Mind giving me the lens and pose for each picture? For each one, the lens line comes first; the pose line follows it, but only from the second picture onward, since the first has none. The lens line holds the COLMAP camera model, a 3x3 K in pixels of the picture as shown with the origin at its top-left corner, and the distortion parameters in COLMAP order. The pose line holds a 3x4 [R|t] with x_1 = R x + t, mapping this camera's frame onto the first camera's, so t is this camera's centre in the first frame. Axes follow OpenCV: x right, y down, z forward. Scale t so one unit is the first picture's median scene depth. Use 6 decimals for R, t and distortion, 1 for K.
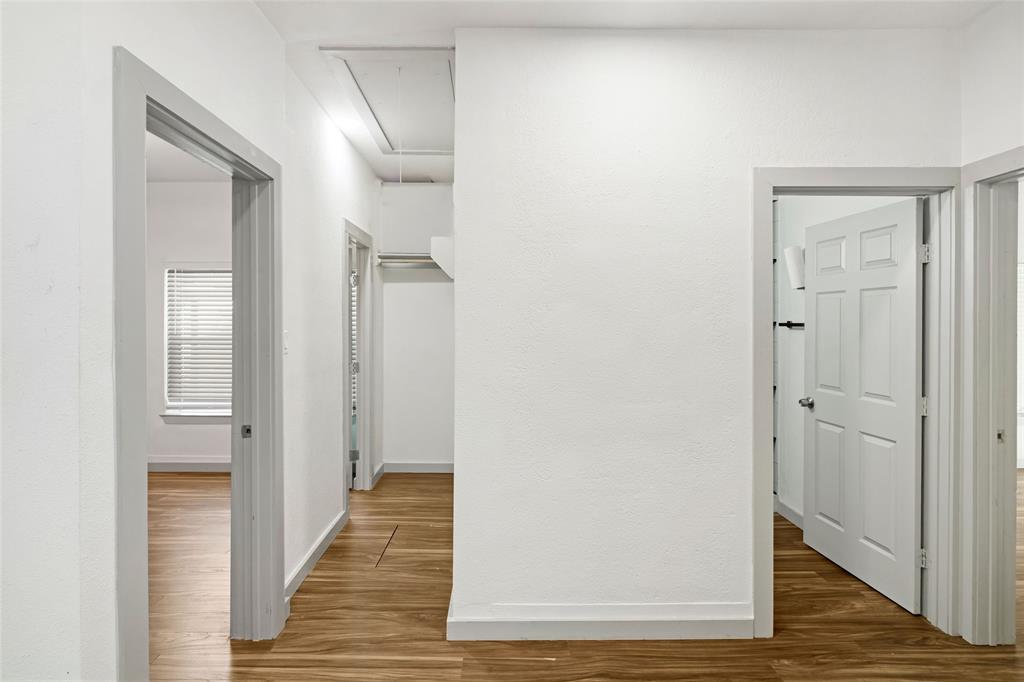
lens RADIAL K [[503.5, 0, 506.3], [0, 503.5, 324.1], [0, 0, 1]] dist [-0.001396, -0.000684]
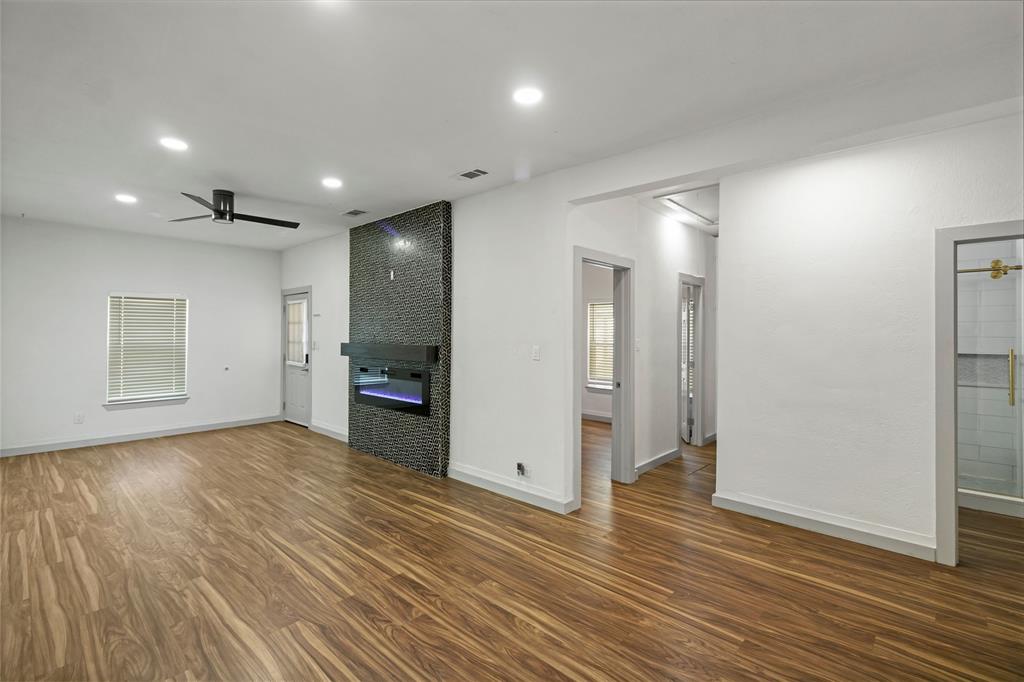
lens RADIAL K [[471.2, 0, 511.3], [0, 471.2, 327.7], [0, 0, 1]] dist [0.000898, 0.000289]
pose [[0.725735, -0.001707, -0.687972, 0.347988], [-0.007468, 0.999918, -0.010360, -0.007000], [0.687933, 0.012656, 0.725663, -0.506725]]
